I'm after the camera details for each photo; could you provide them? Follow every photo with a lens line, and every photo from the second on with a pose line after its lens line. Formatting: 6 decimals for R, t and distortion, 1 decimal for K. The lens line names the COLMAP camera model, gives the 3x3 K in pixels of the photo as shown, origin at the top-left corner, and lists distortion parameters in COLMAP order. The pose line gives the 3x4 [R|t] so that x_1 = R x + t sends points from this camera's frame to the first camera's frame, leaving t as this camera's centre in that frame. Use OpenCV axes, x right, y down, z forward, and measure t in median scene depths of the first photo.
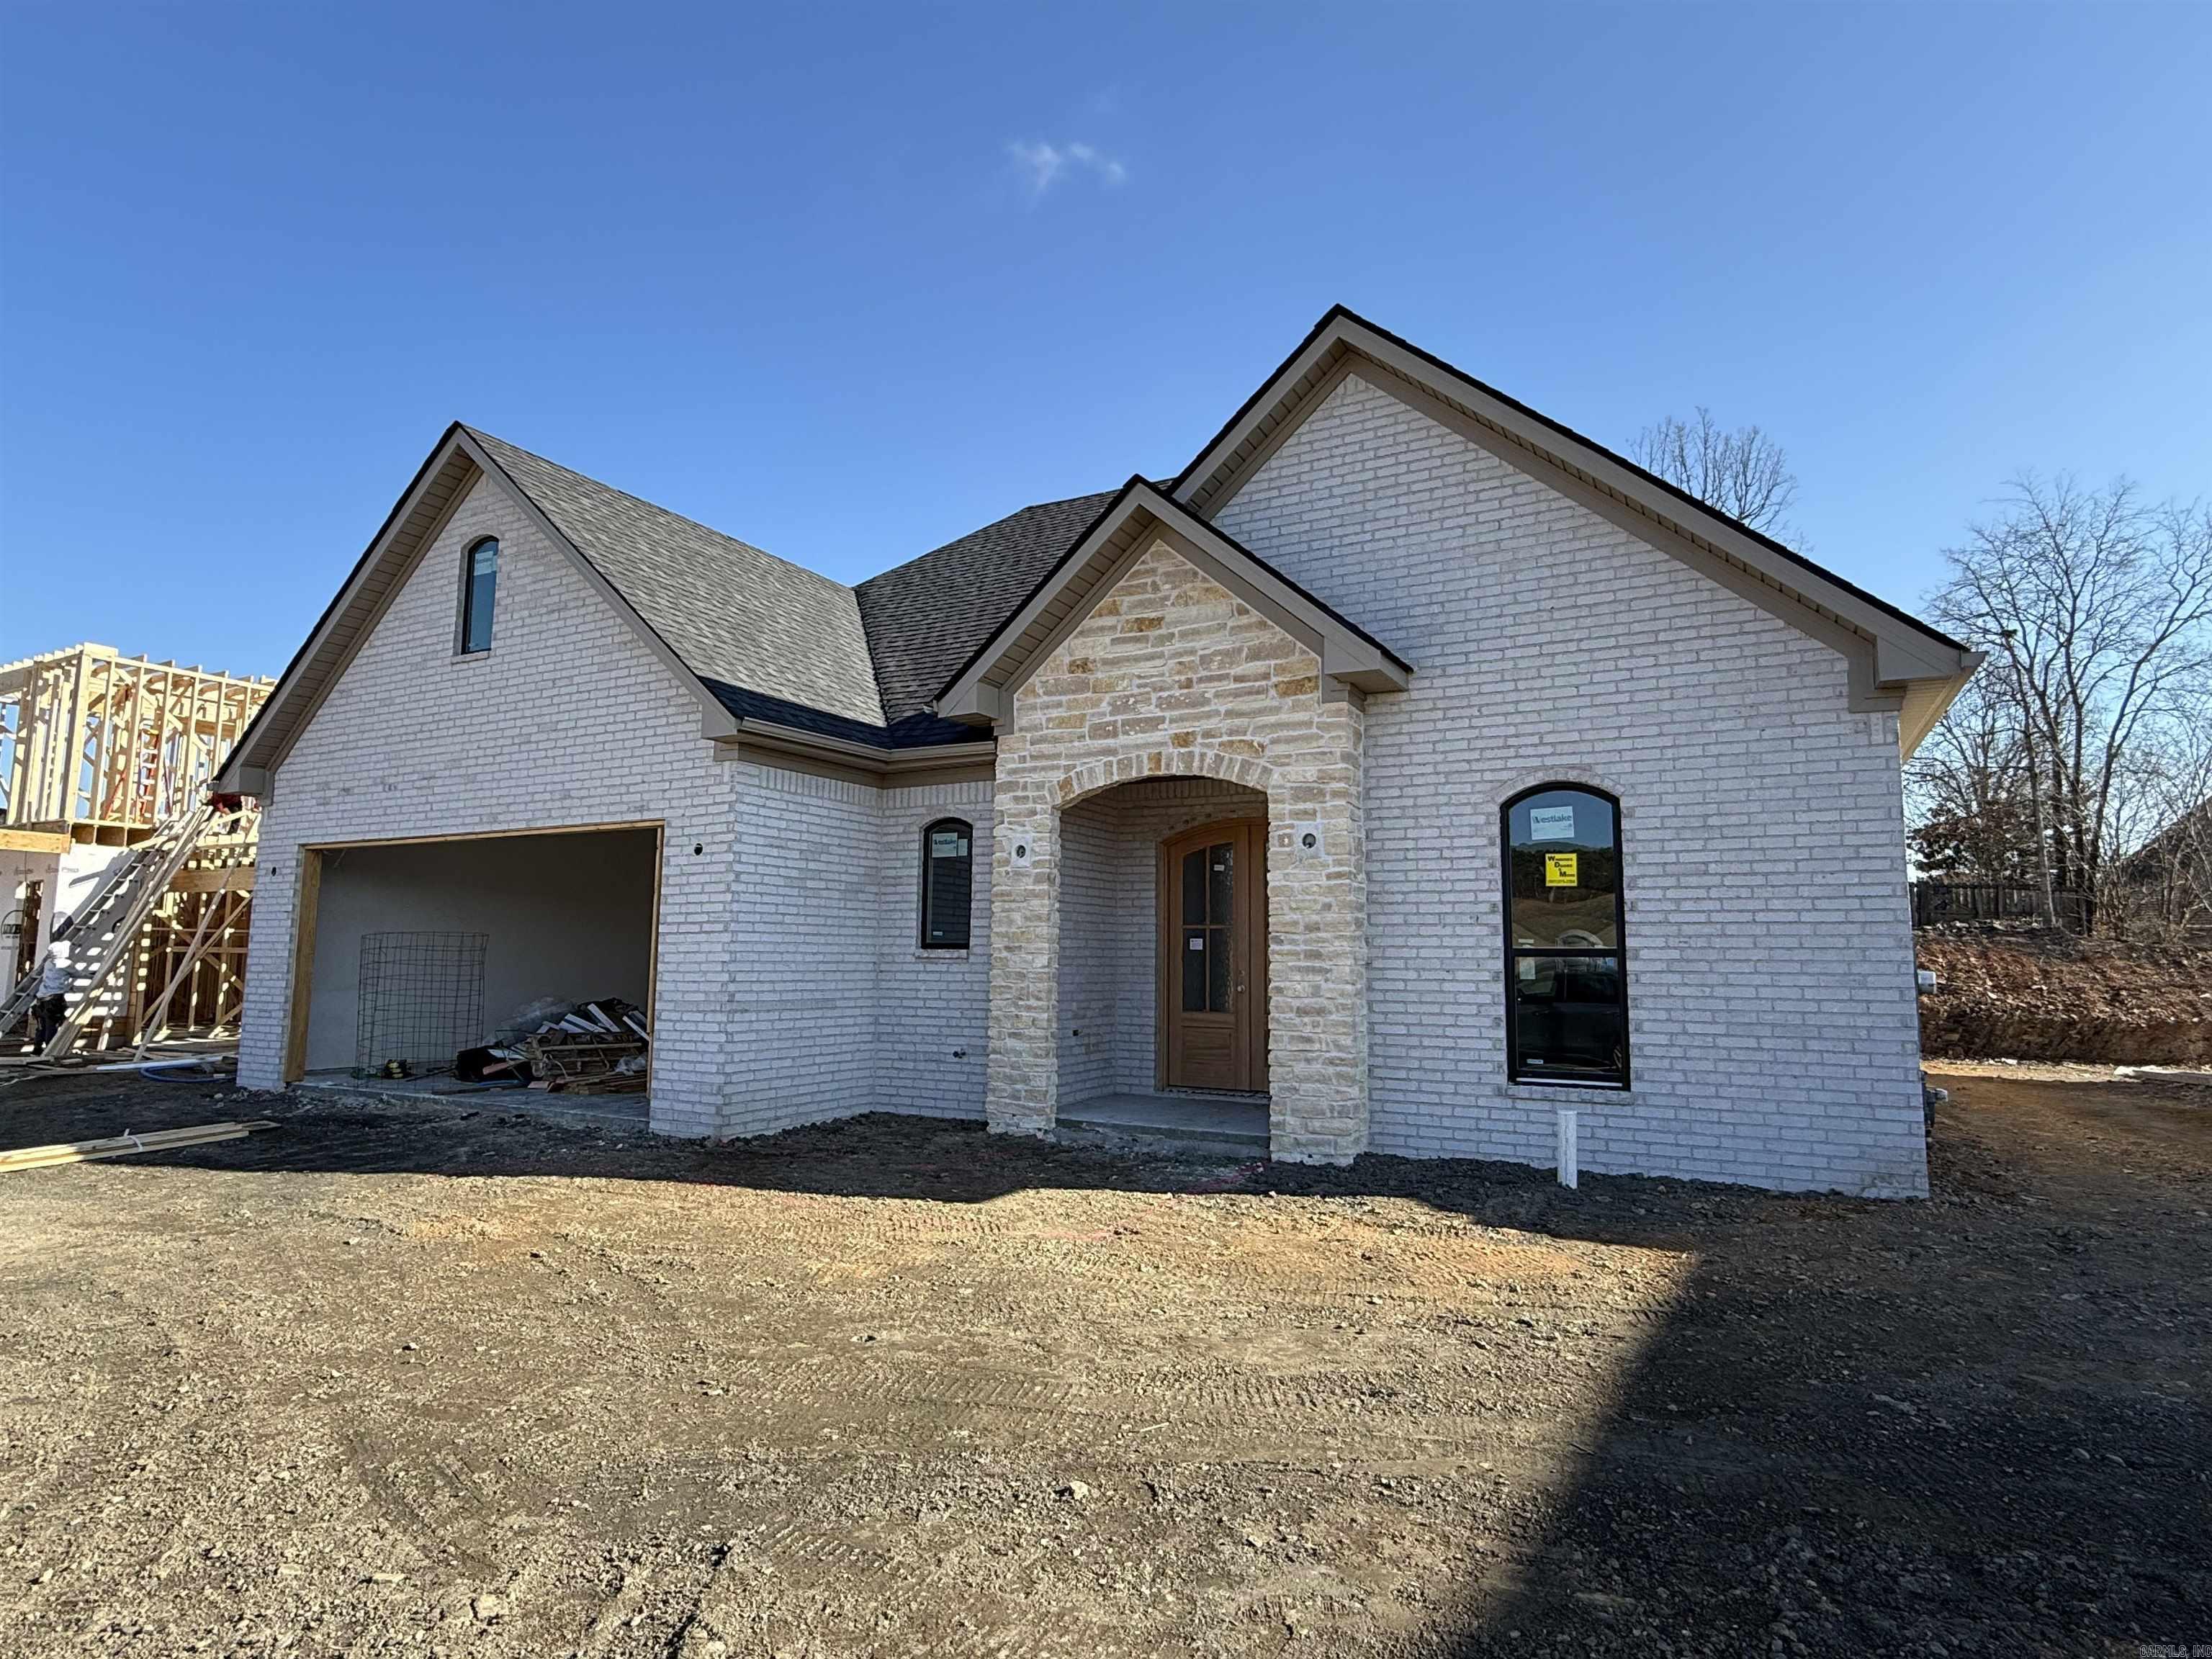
lens RADIAL K [[1143.5, 0, 1106.0], [0, 1143.5, 829.5], [0, 0, 1]] dist [0.000716, -0.000939]
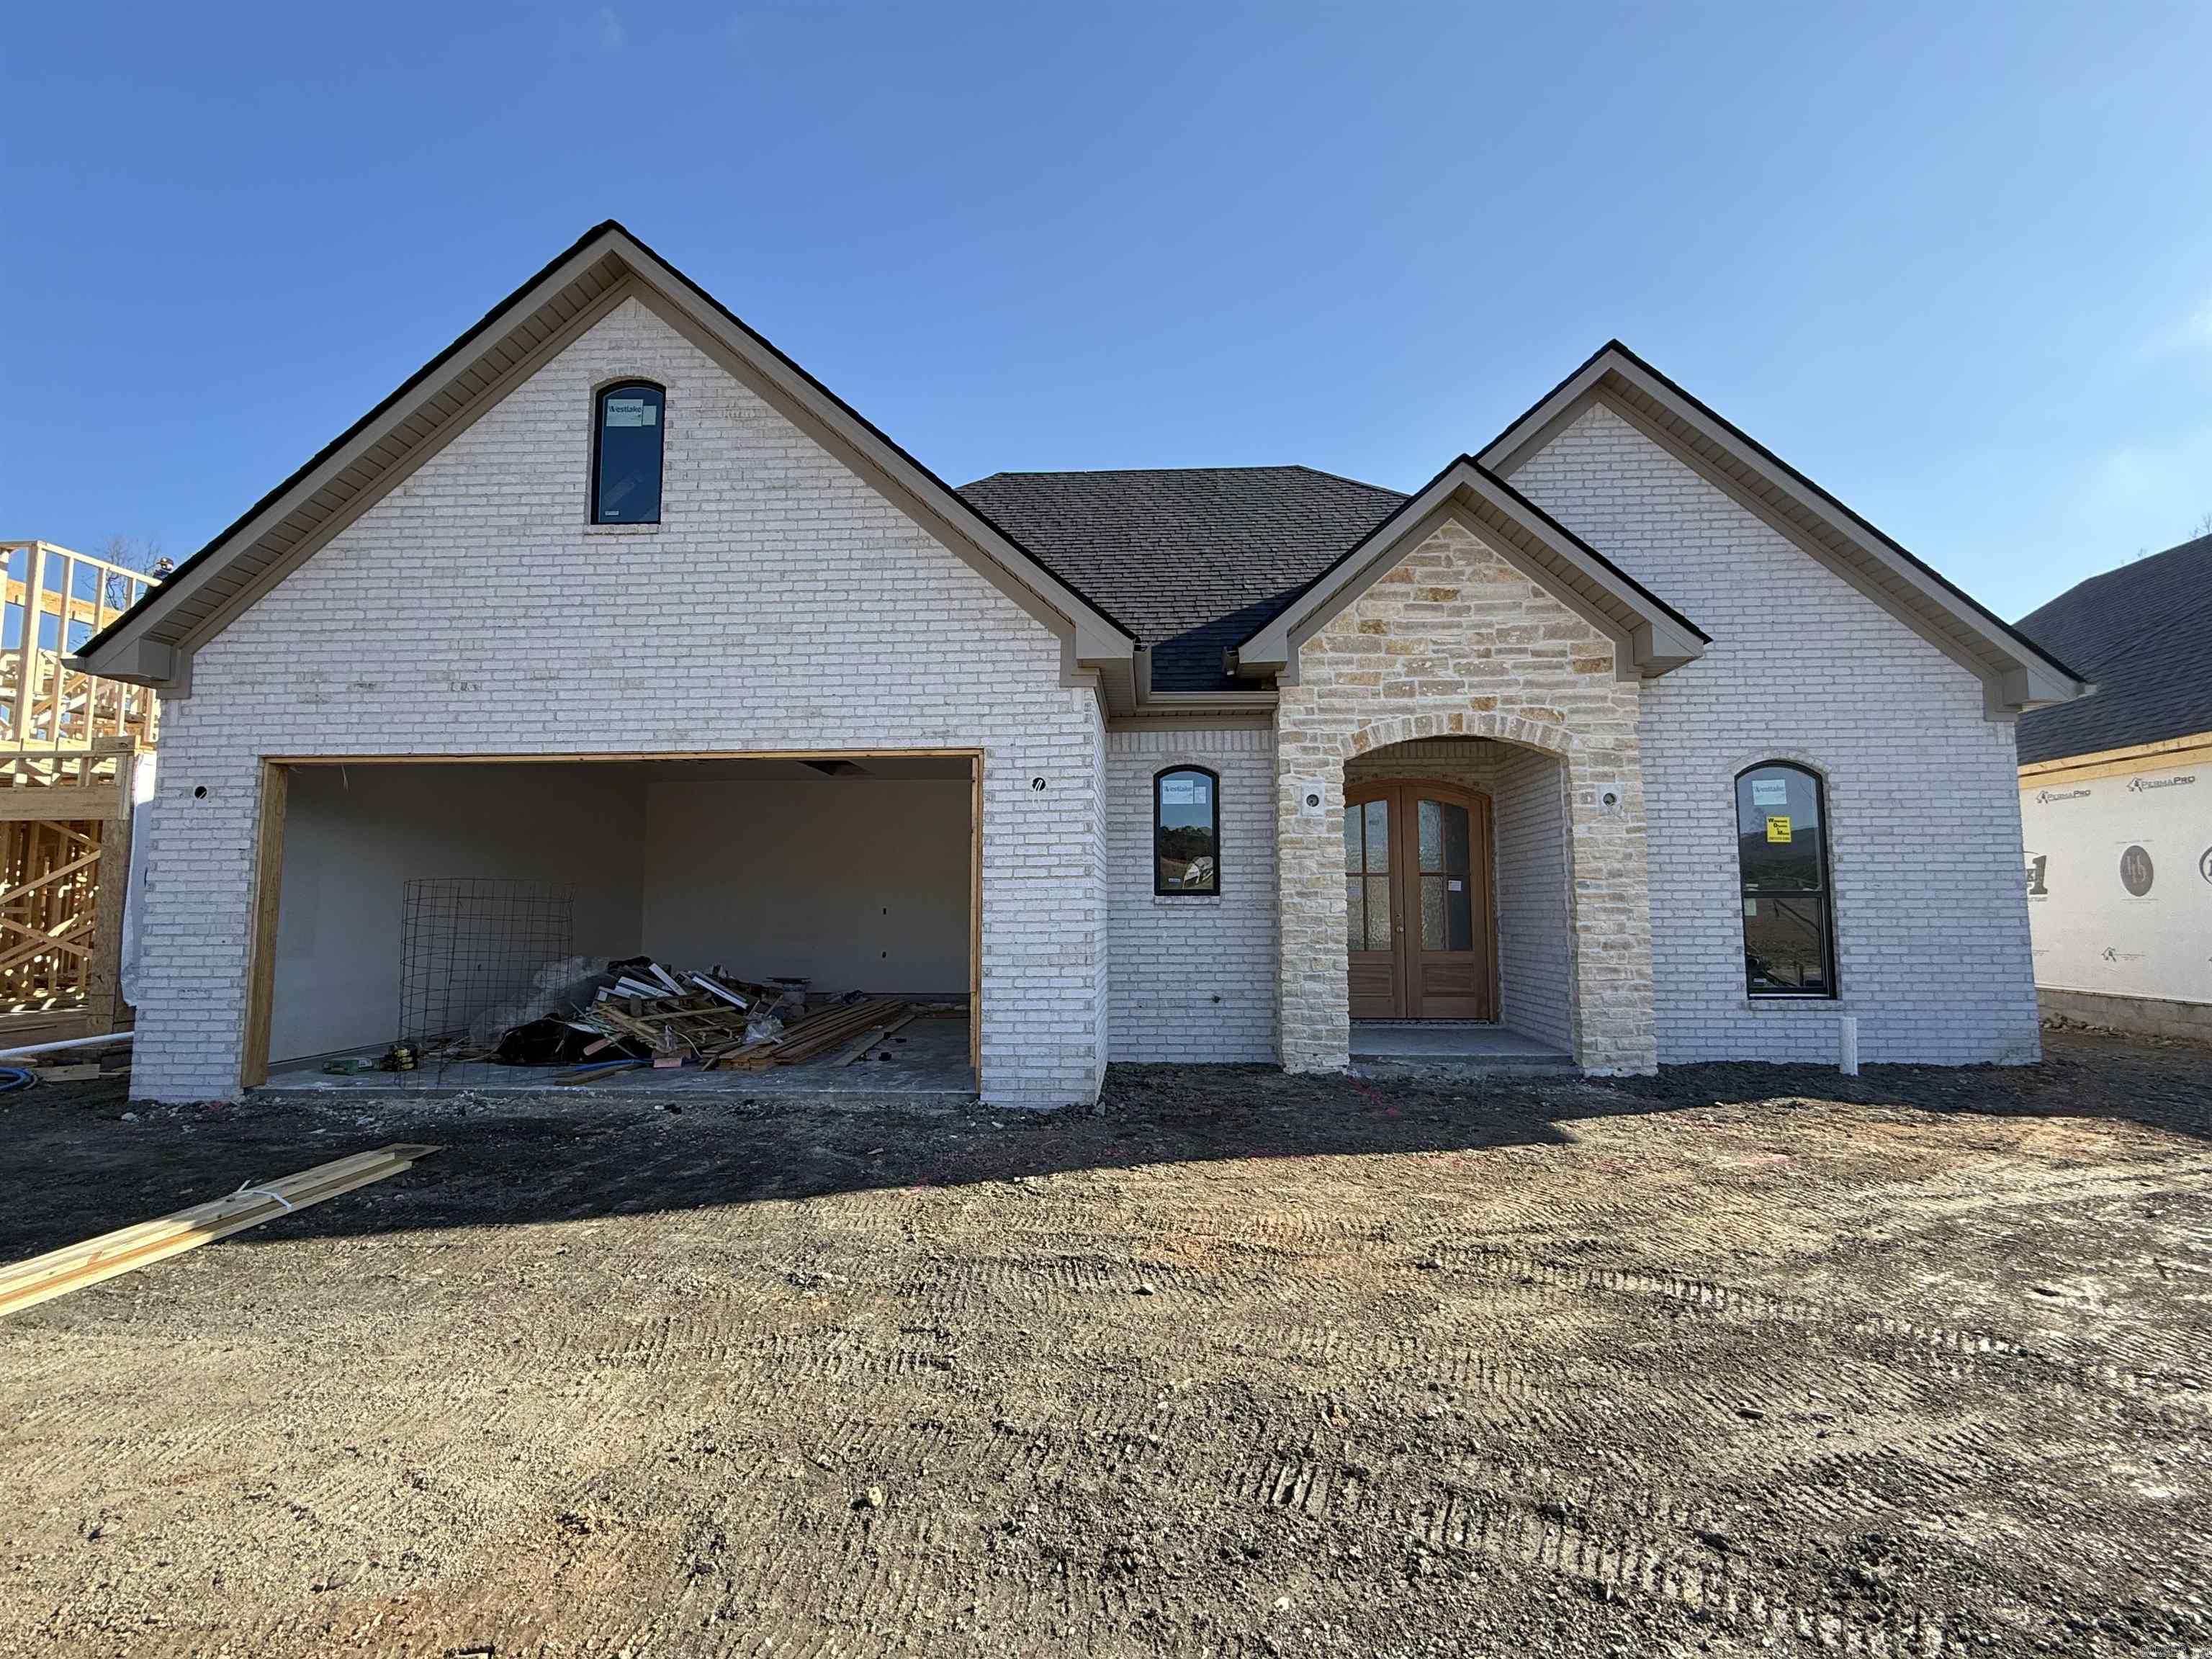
lens RADIAL K [[952.0, 0, 1106.0], [0, 952.0, 829.5], [0, 0, 1]] dist [0.000946, 0.000544]
pose [[0.905036, 0.024787, 0.424613, -0.668812], [-0.037201, 0.999088, 0.020969, 0.037738], [-0.423706, -0.034773, 0.905132, 0.329356]]
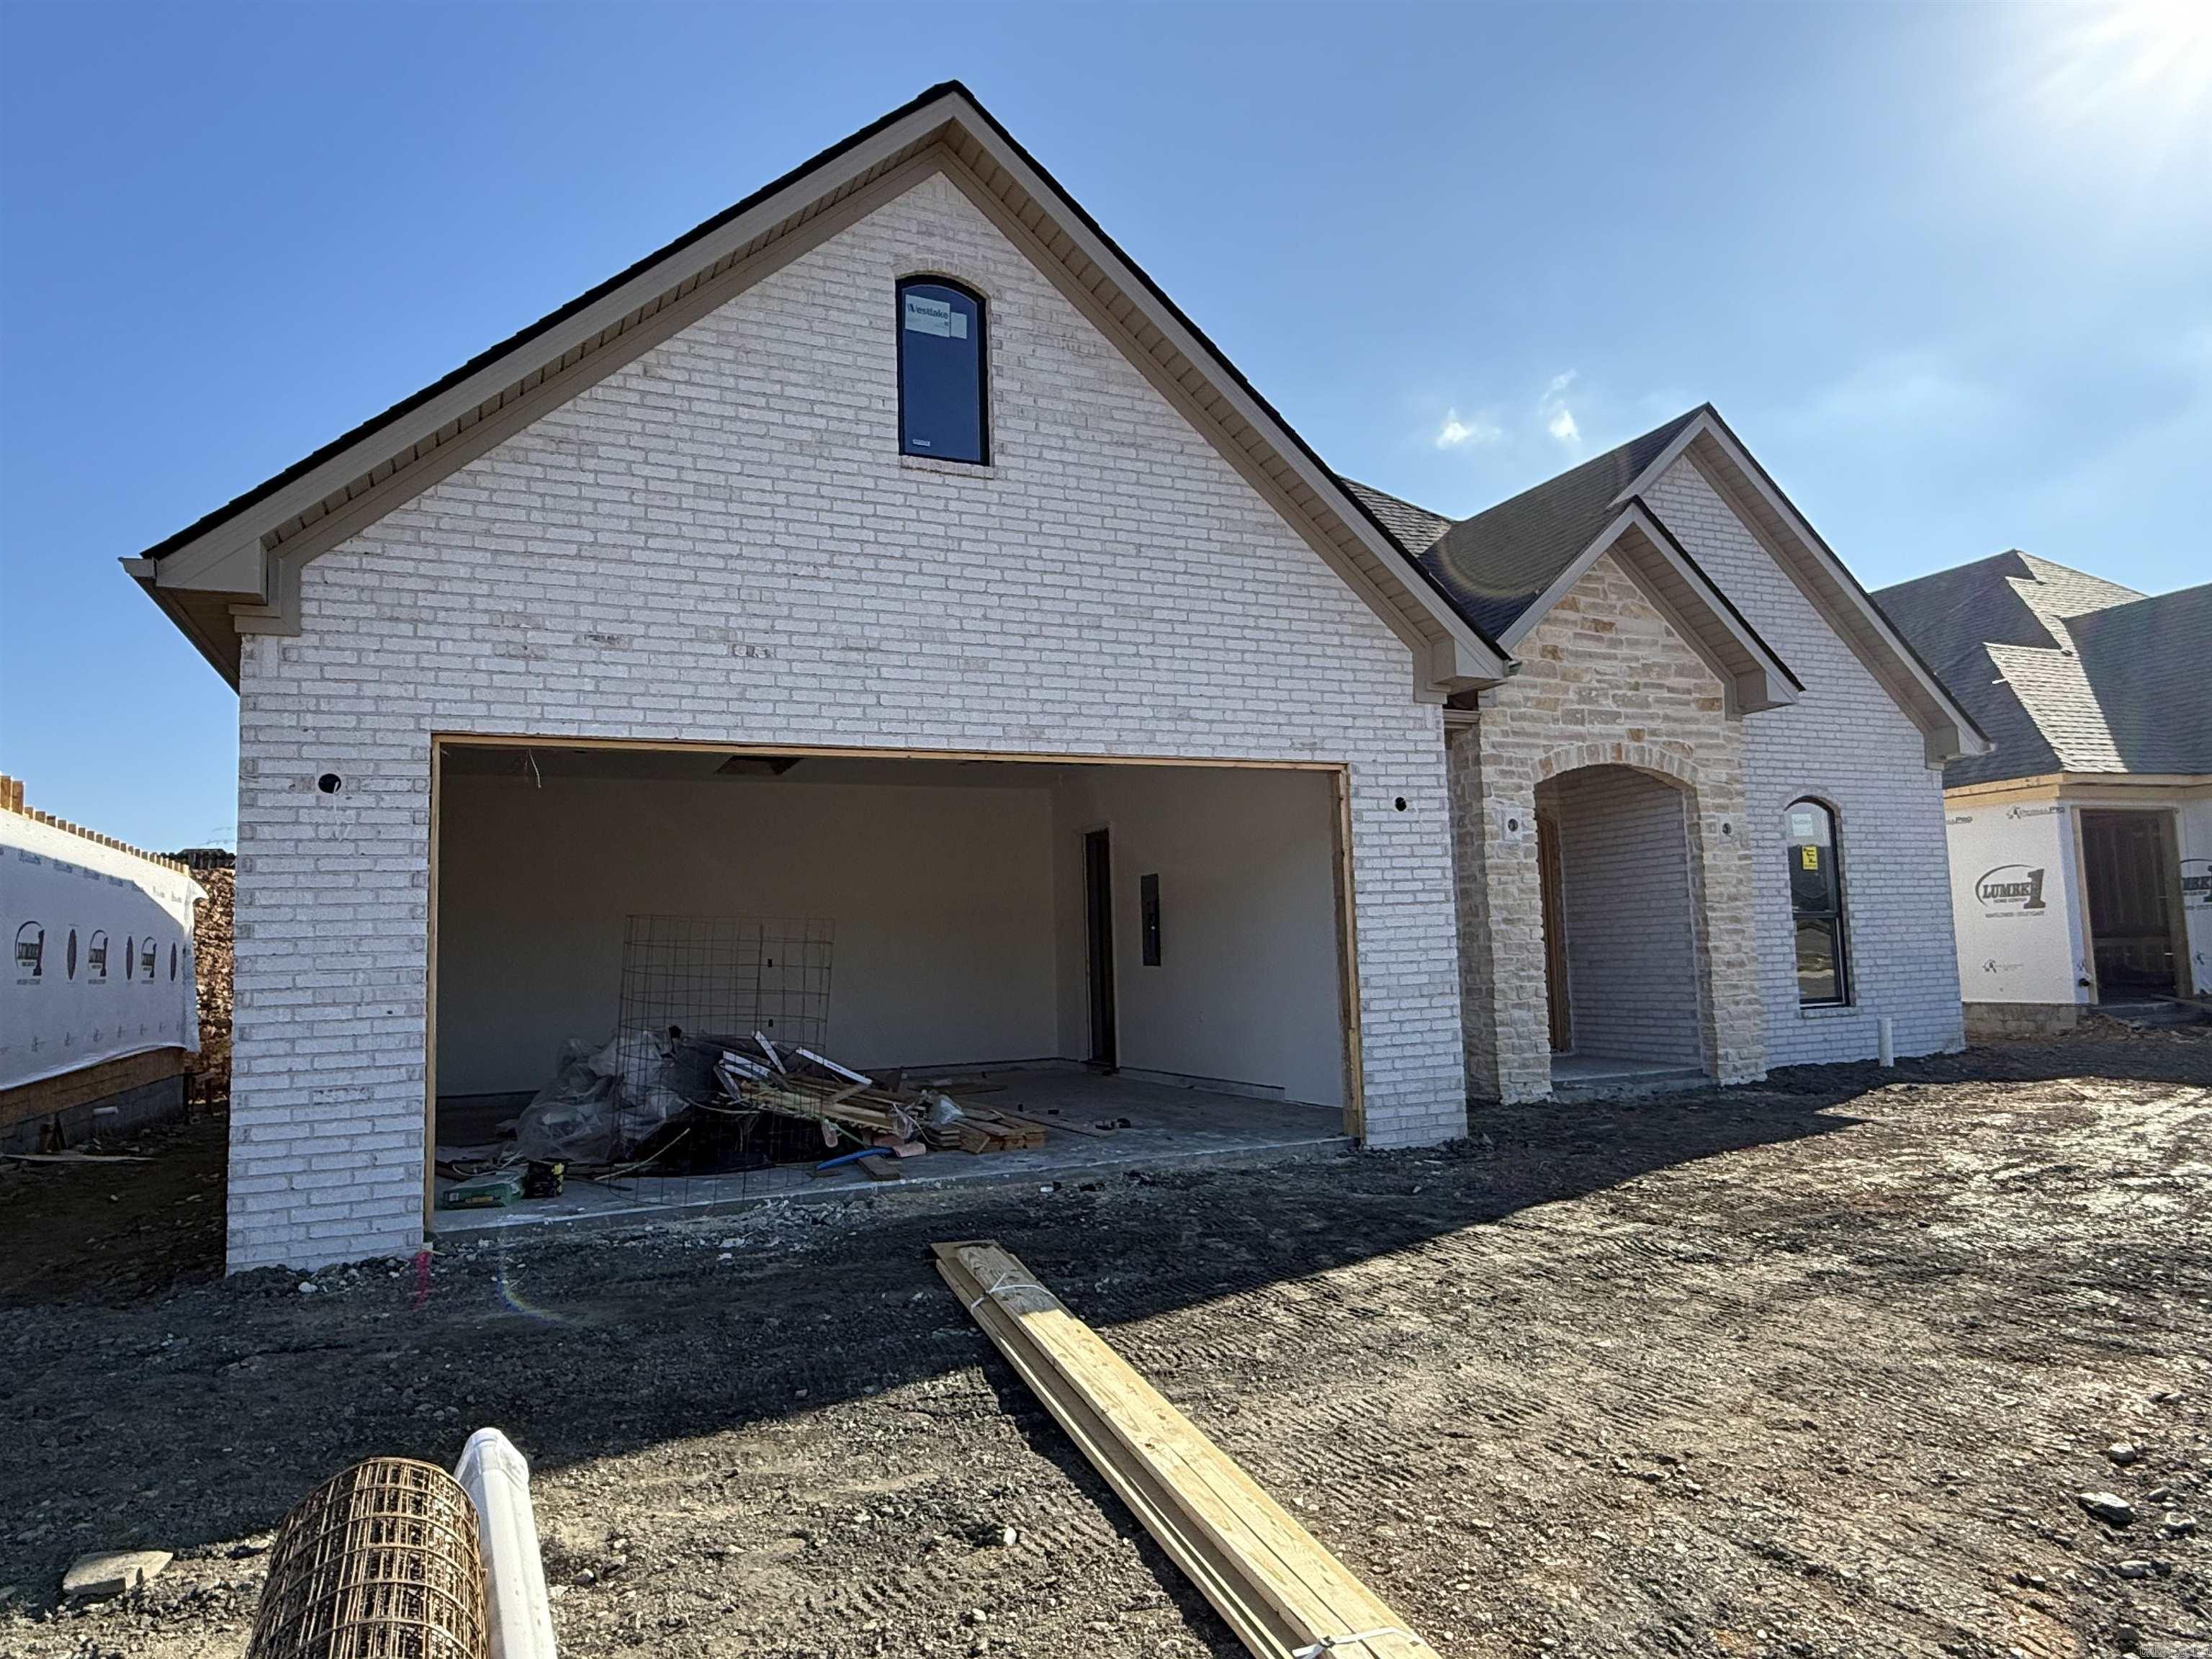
lens RADIAL K [[1347.6, 0, 1099.6], [0, 1347.6, 834.6], [0, 0, 1]] dist [-0.000096, -0.000120]
pose [[0.614323, 0.042924, 0.787886, -1.360443], [-0.050828, 0.998598, -0.014772, 0.070127], [-0.787416, -0.030972, 0.615644, 0.608229]]
